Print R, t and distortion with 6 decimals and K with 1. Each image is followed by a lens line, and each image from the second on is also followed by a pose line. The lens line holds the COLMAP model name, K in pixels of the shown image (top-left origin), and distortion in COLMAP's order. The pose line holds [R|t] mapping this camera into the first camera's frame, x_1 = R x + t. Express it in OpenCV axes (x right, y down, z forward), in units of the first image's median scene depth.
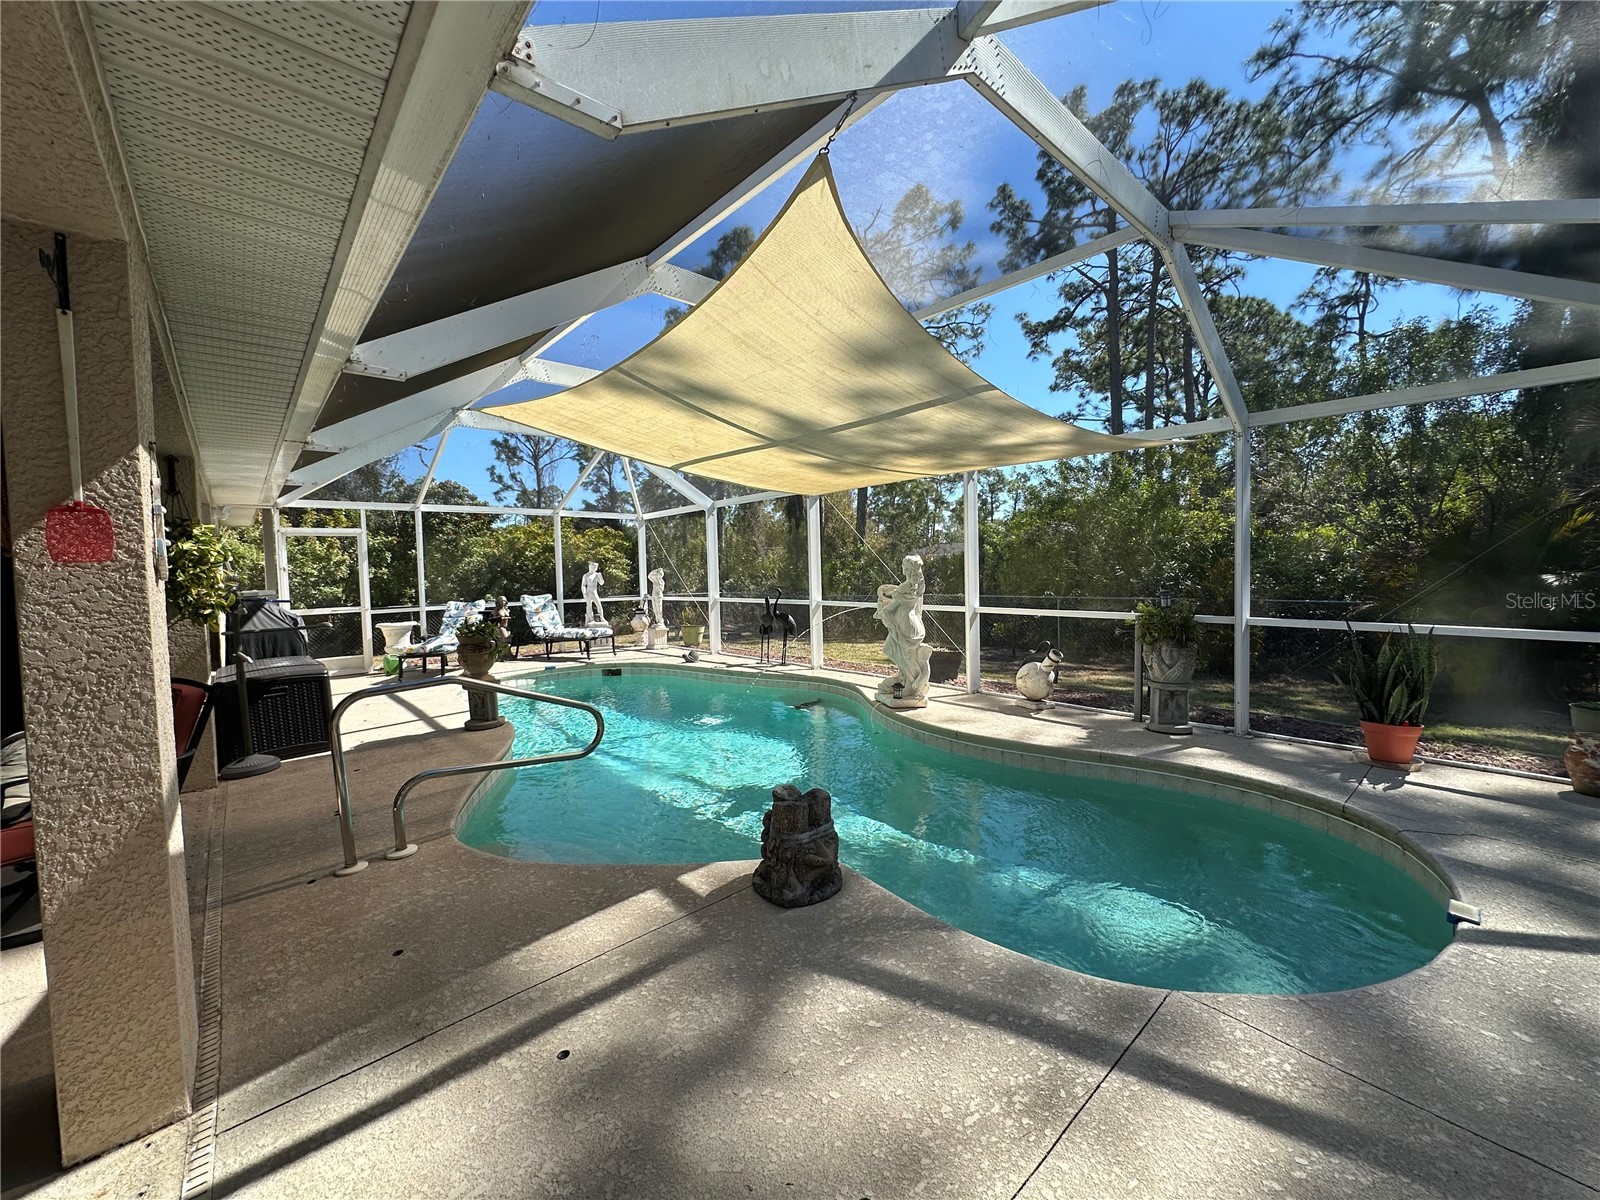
lens RADIAL K [[638.3, 0, 800.2], [0, 638.3, 598.4], [0, 0, 1]] dist [-0.002964, 0.000447]
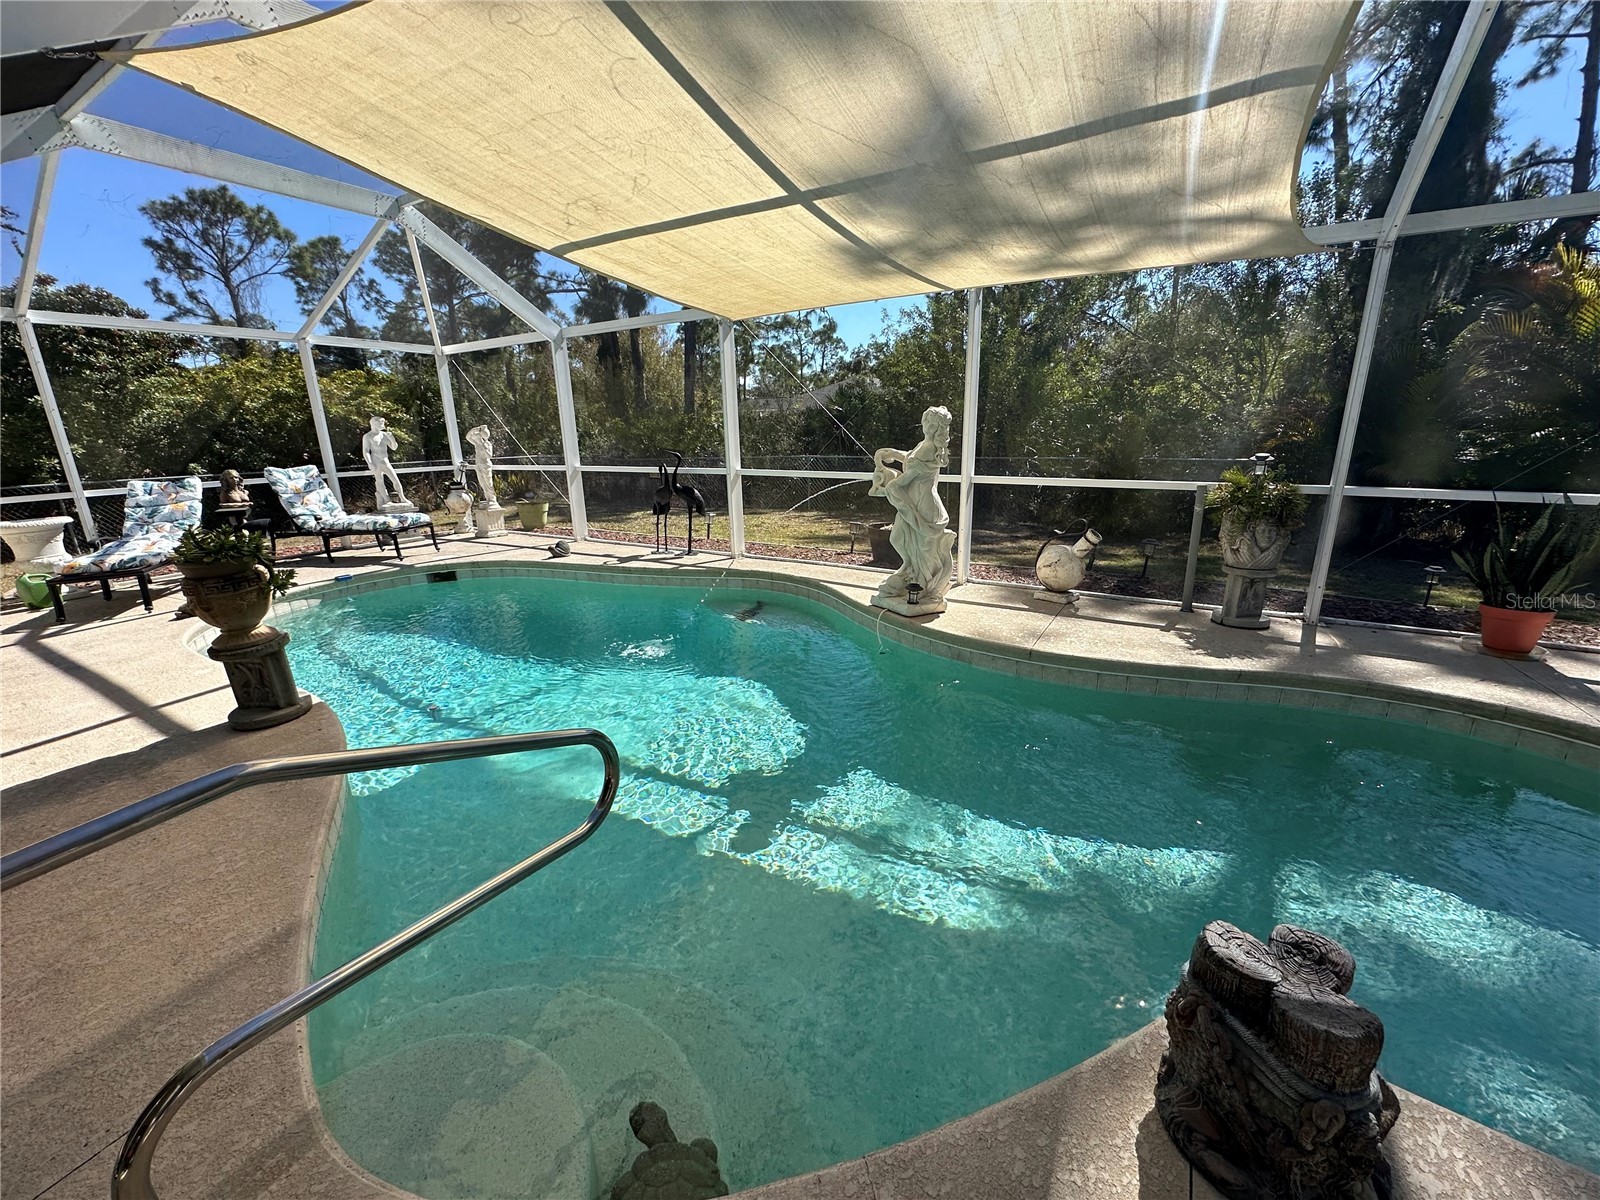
lens RADIAL K [[638.3, 0, 800.4], [0, 638.3, 597.6], [0, 0, 1]] dist [-0.002964, 0.000447]
pose [[0.953975, -0.078081, 0.289542, -0.112235], [0.014009, 0.976058, 0.217060, -0.009154], [-0.299558, -0.203014, 0.932229, 0.195918]]
